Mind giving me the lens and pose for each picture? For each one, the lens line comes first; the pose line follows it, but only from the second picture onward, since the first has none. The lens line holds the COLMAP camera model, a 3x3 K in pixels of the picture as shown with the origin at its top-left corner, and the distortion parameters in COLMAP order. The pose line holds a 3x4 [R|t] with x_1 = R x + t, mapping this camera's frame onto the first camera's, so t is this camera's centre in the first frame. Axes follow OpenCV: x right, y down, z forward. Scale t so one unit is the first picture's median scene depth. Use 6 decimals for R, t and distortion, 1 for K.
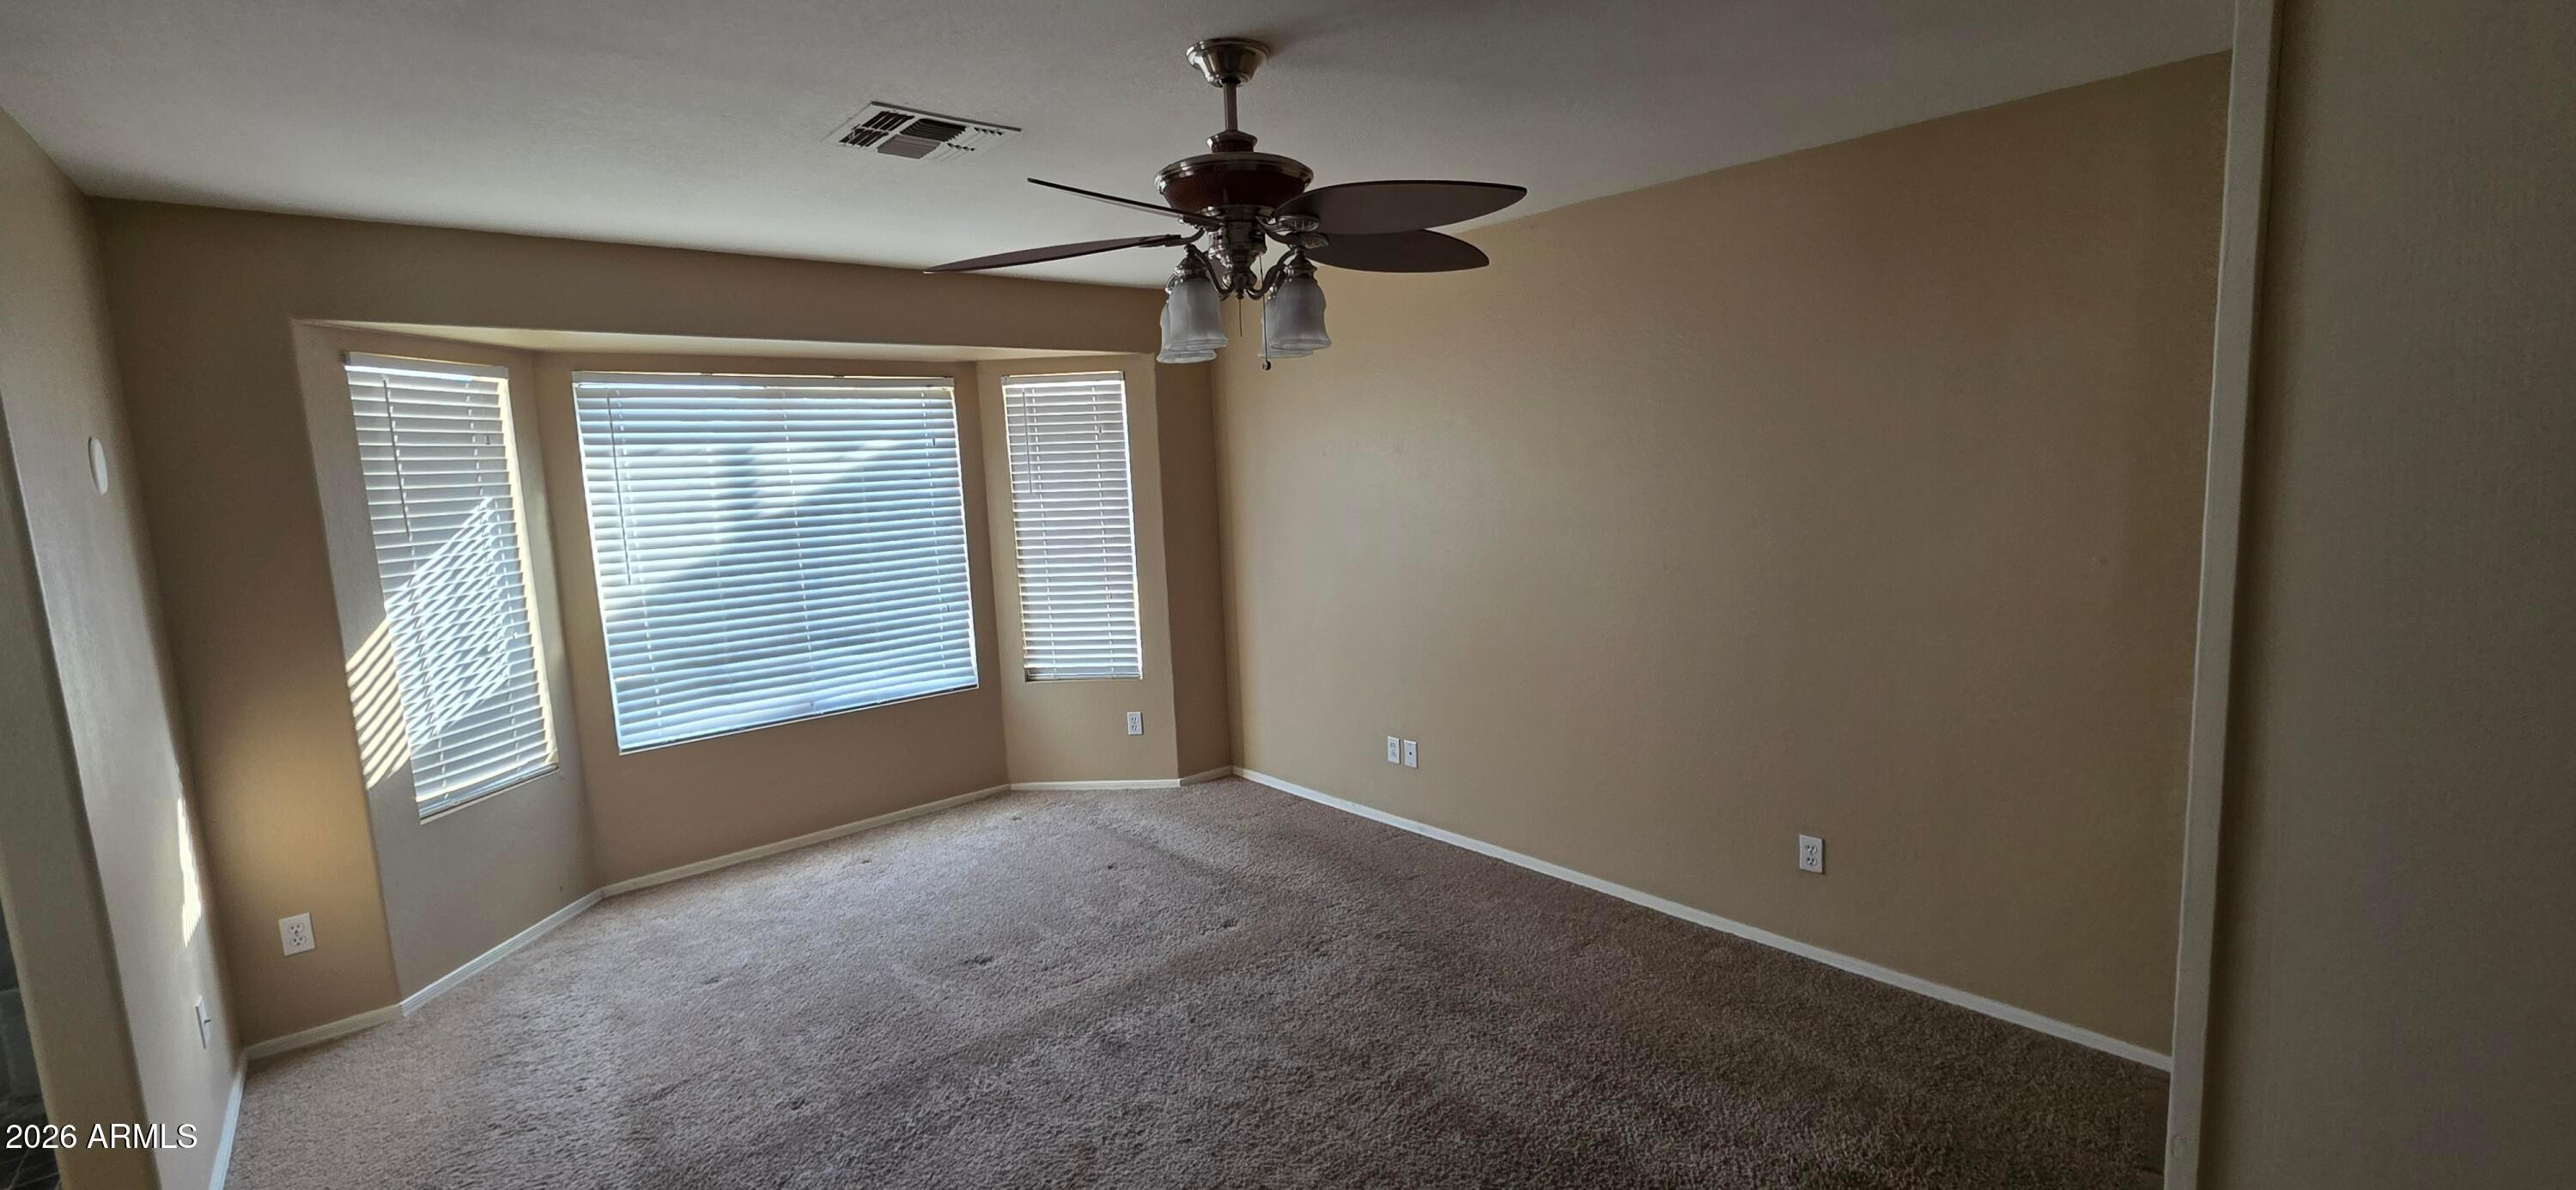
lens RADIAL K [[1054.9, 0, 1294.8], [0, 1054.9, 596.6], [0, 0, 1]] dist [0.001239, 0.000035]
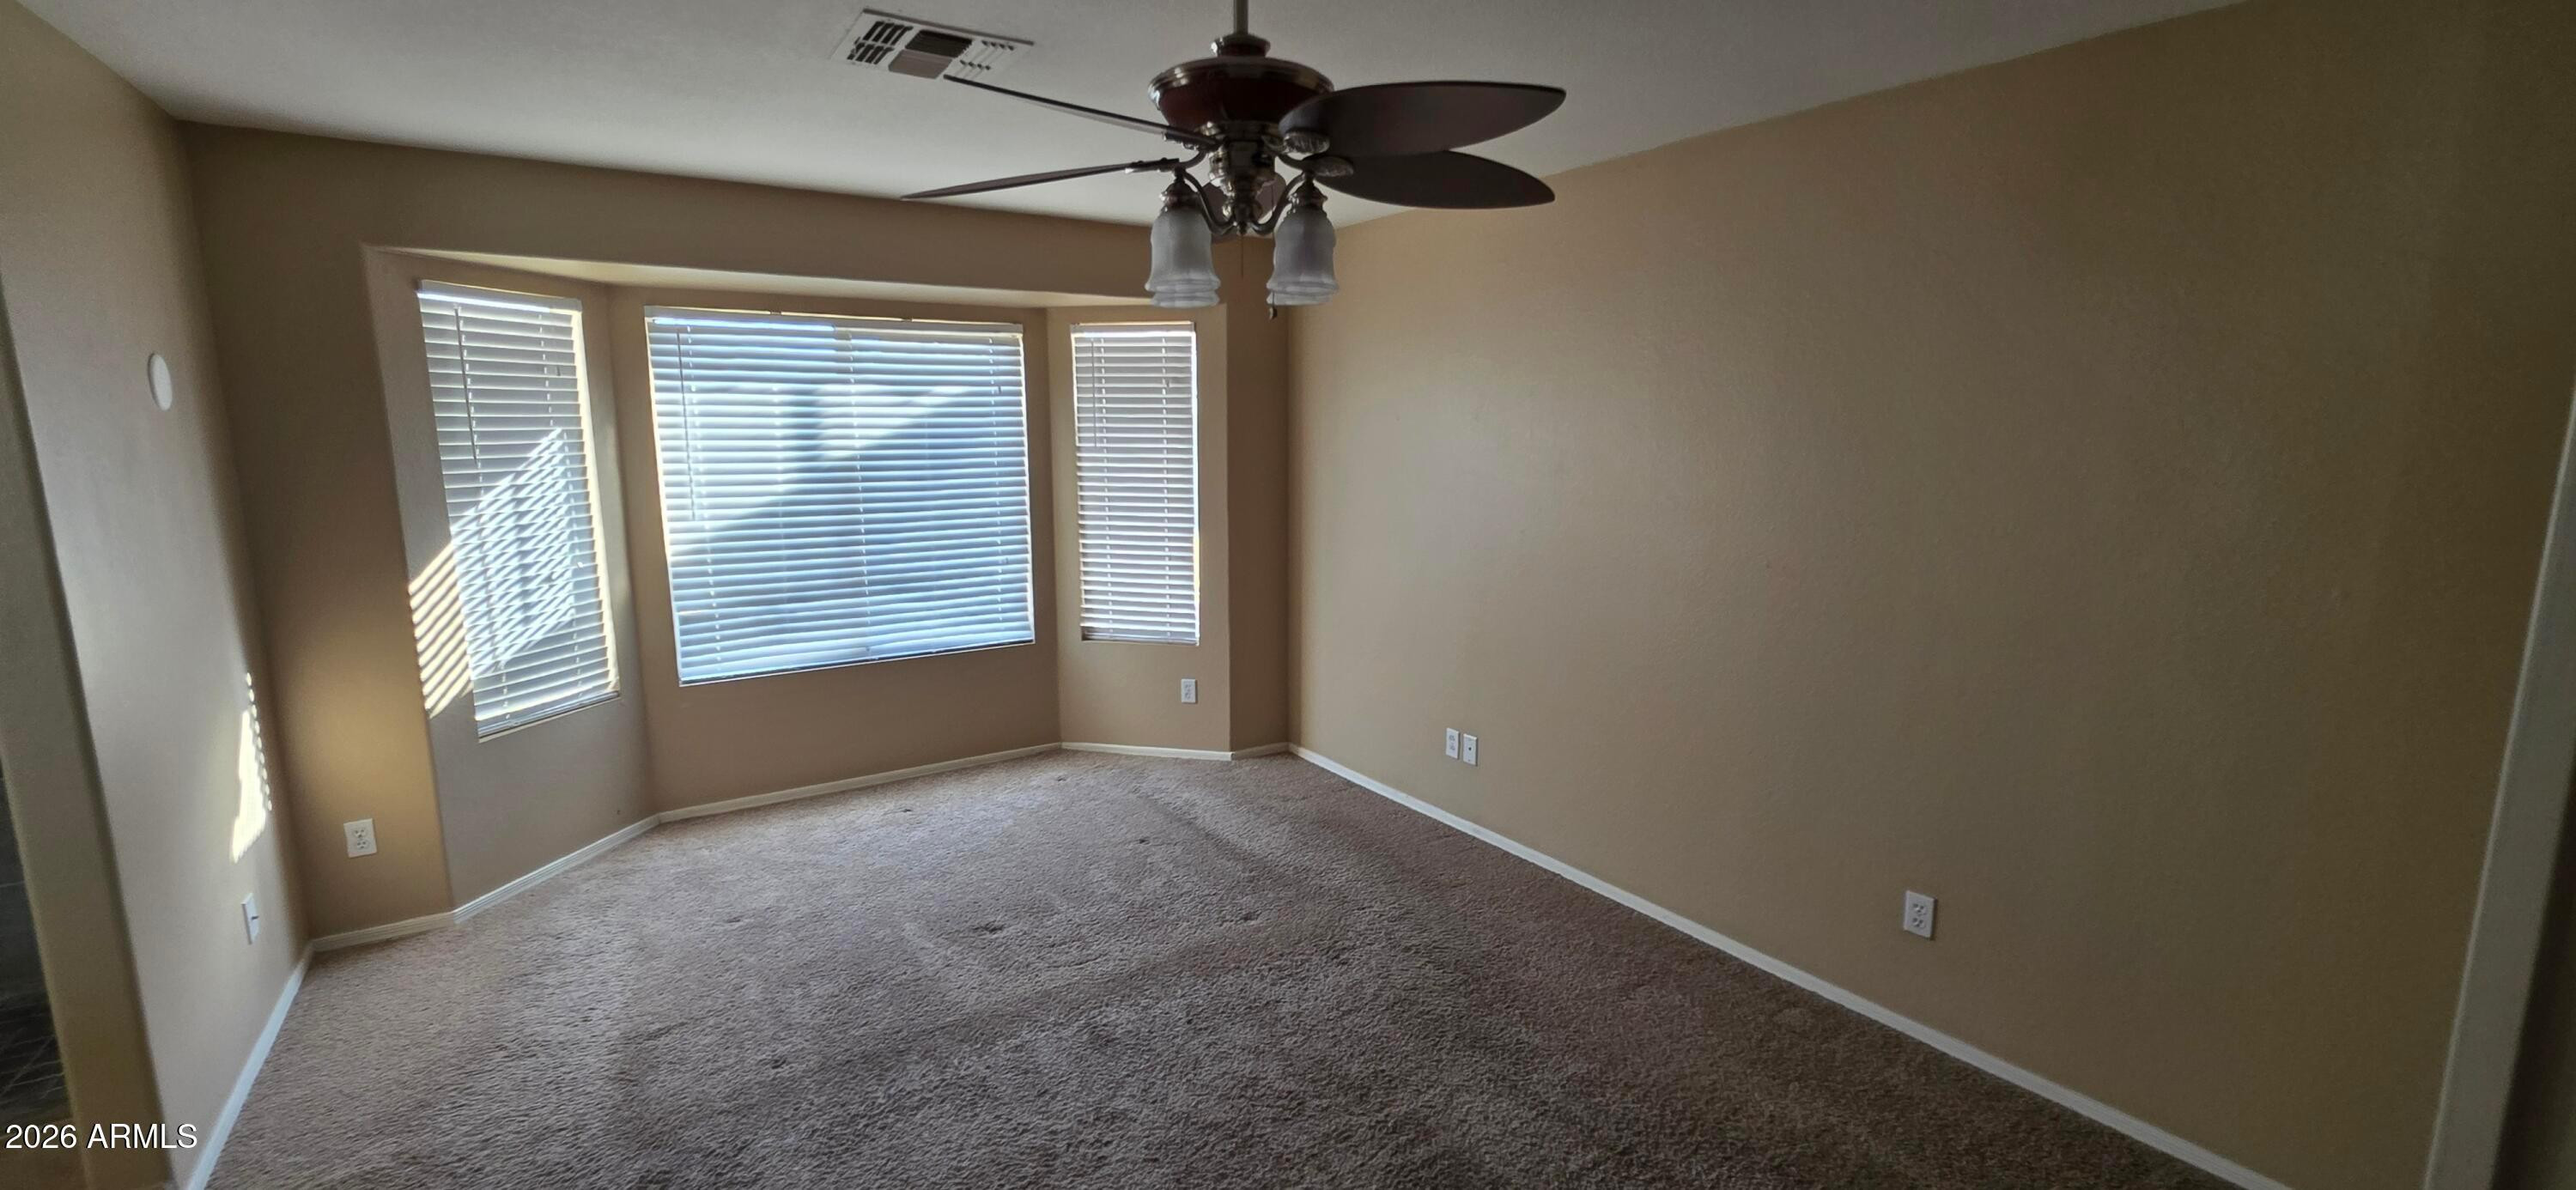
lens RADIAL K [[1023.0, 0, 1292.5], [0, 1023.0, 593.9], [0, 0, 1]] dist [0.001929, -0.000211]
pose [[0.987906, 0.064283, -0.141101, 0.091459], [-0.058692, 0.997331, 0.043438, -0.019620], [0.143517, -0.034631, 0.989042, 0.122330]]
